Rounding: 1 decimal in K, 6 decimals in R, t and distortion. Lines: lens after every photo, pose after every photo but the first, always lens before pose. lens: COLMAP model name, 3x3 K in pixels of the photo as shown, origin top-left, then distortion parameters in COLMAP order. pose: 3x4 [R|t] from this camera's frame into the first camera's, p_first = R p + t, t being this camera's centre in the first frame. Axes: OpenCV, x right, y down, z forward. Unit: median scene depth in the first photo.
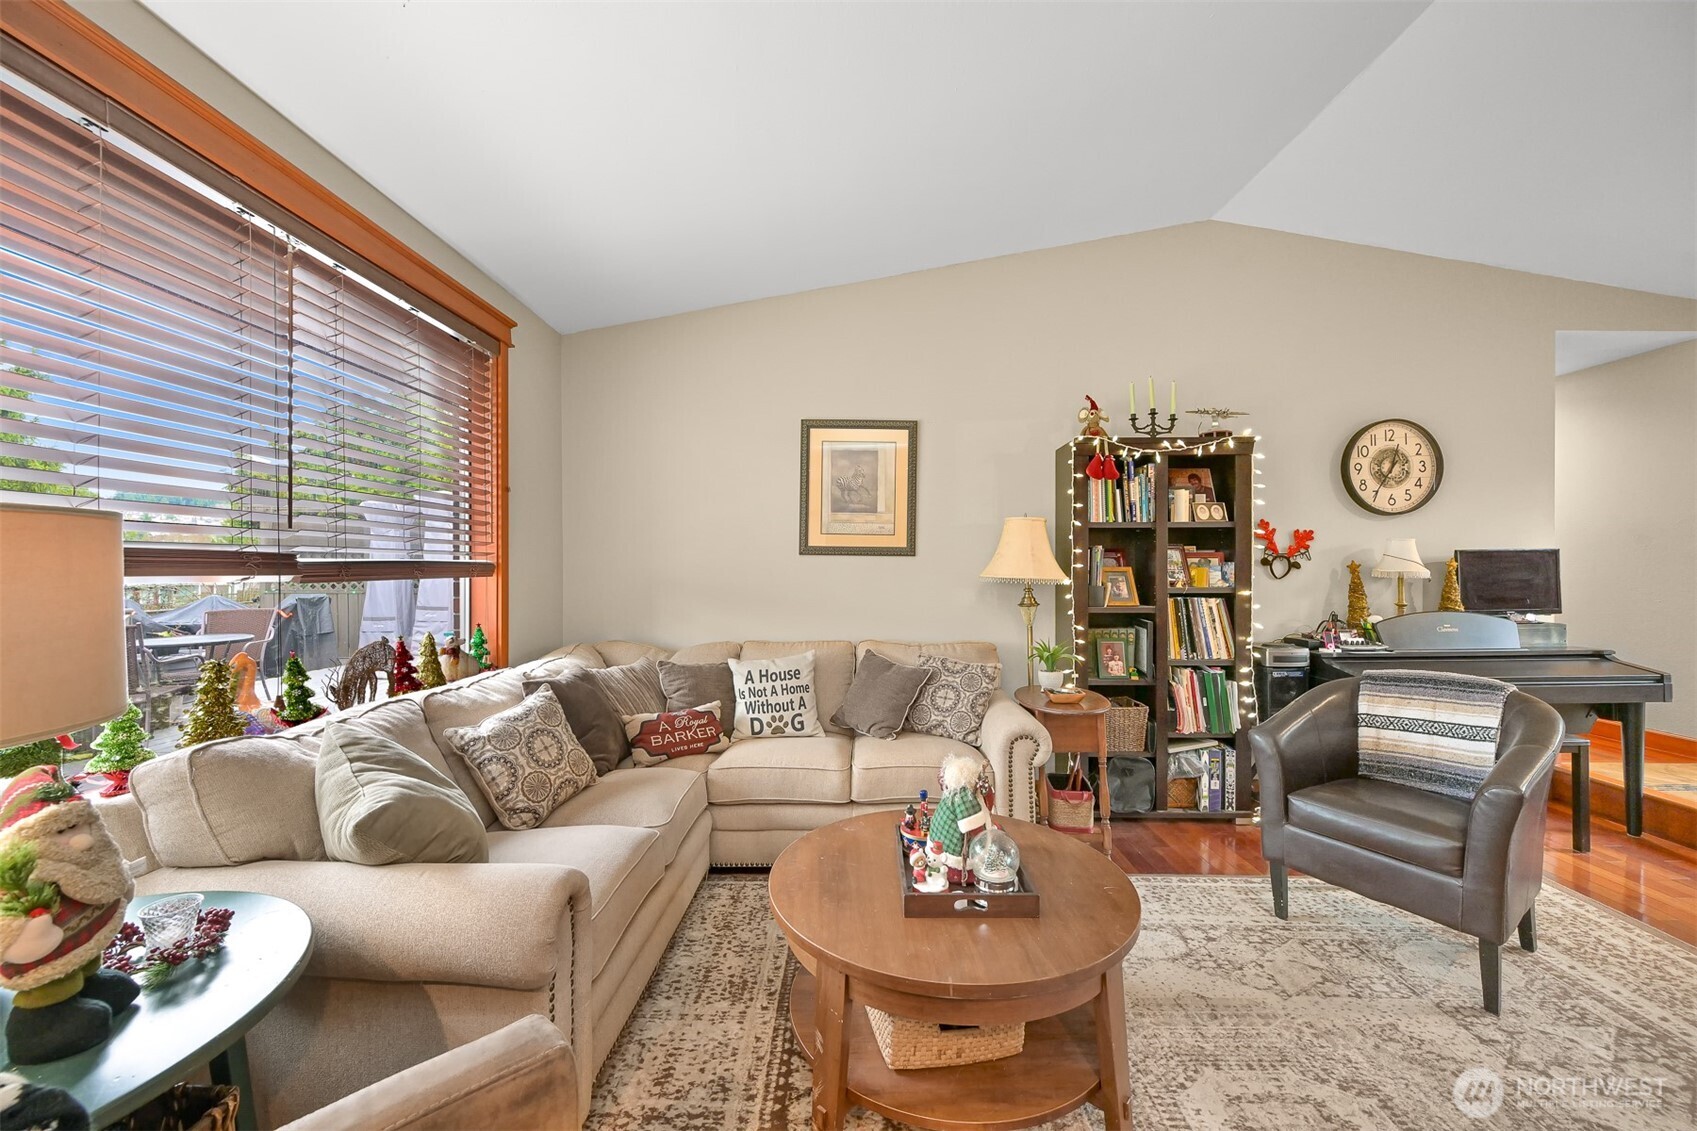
lens RADIAL K [[671.6, 0, 863.3], [0, 671.6, 560.2], [0, 0, 1]] dist [-0.002524, 0.001217]
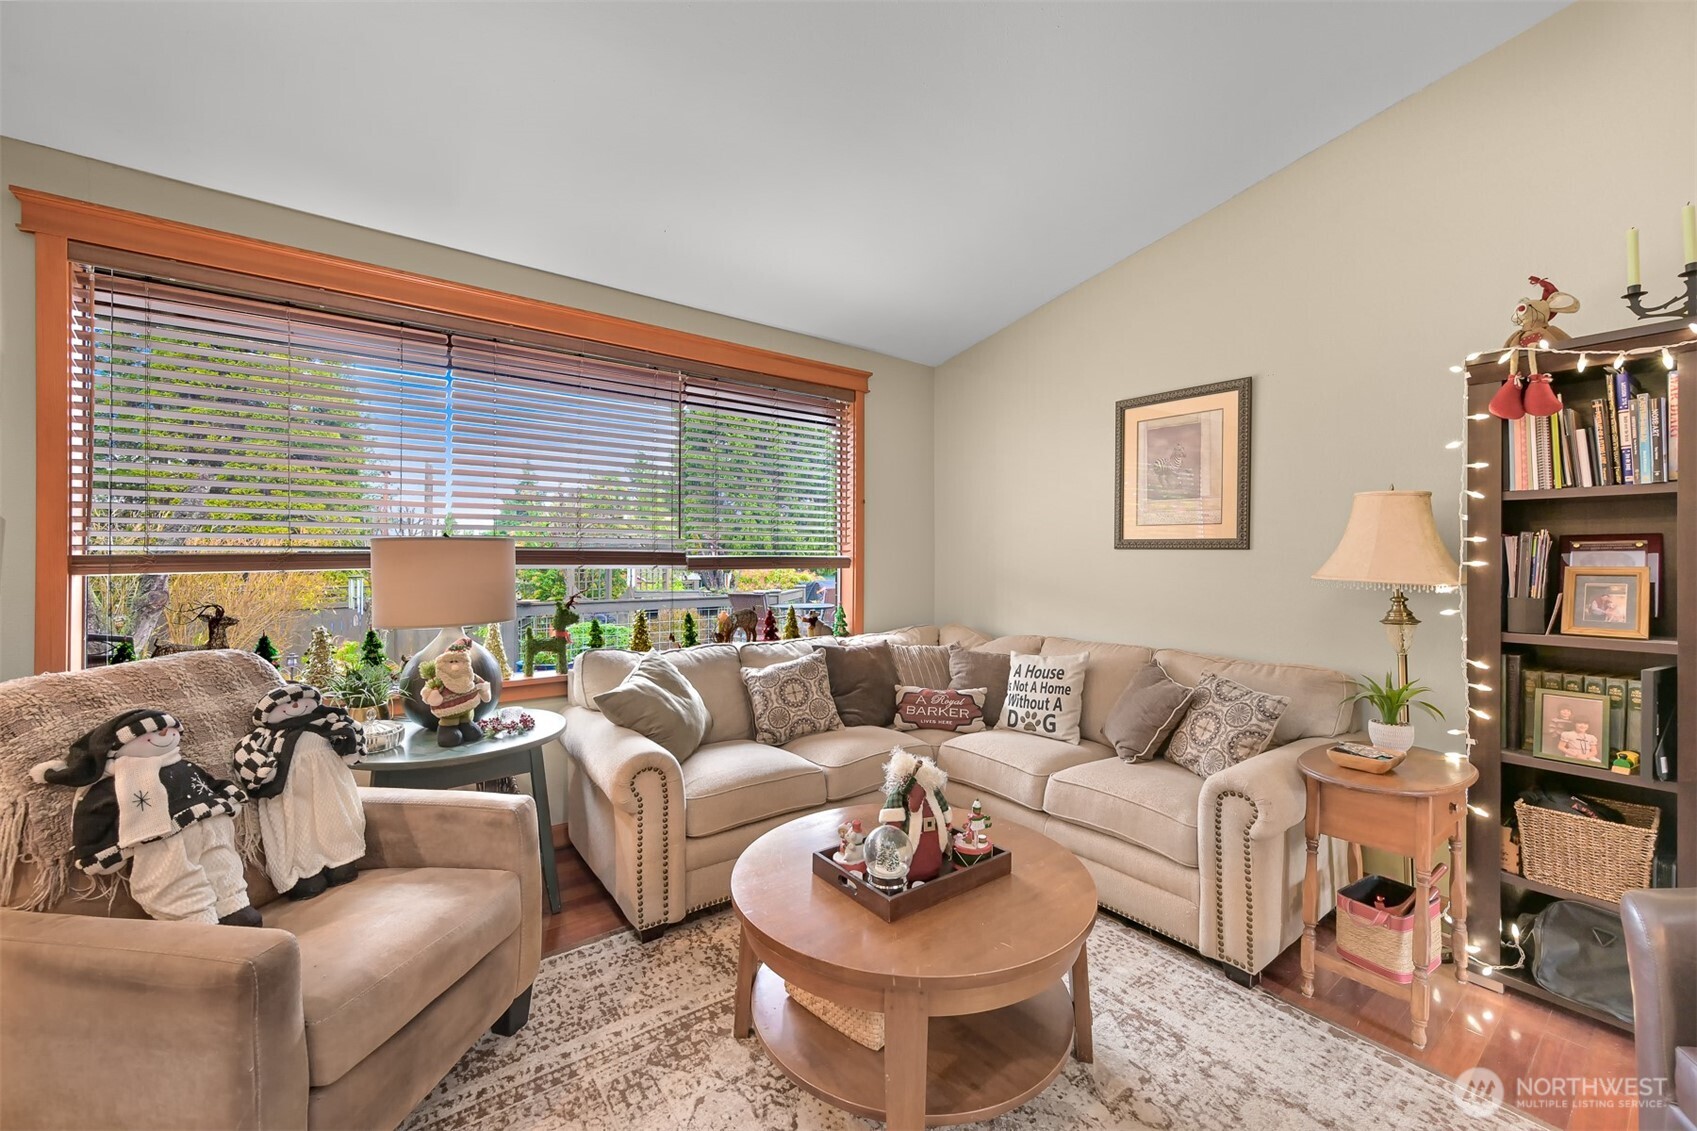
lens RADIAL K [[671.6, 0, 863.3], [0, 671.6, 560.3], [0, 0, 1]] dist [-0.002524, 0.001217]
pose [[0.611210, 0.003474, -0.791461, 0.473196], [0.000295, 0.999989, 0.004617, 0.001972], [0.791468, -0.003055, 0.611203, 0.184307]]
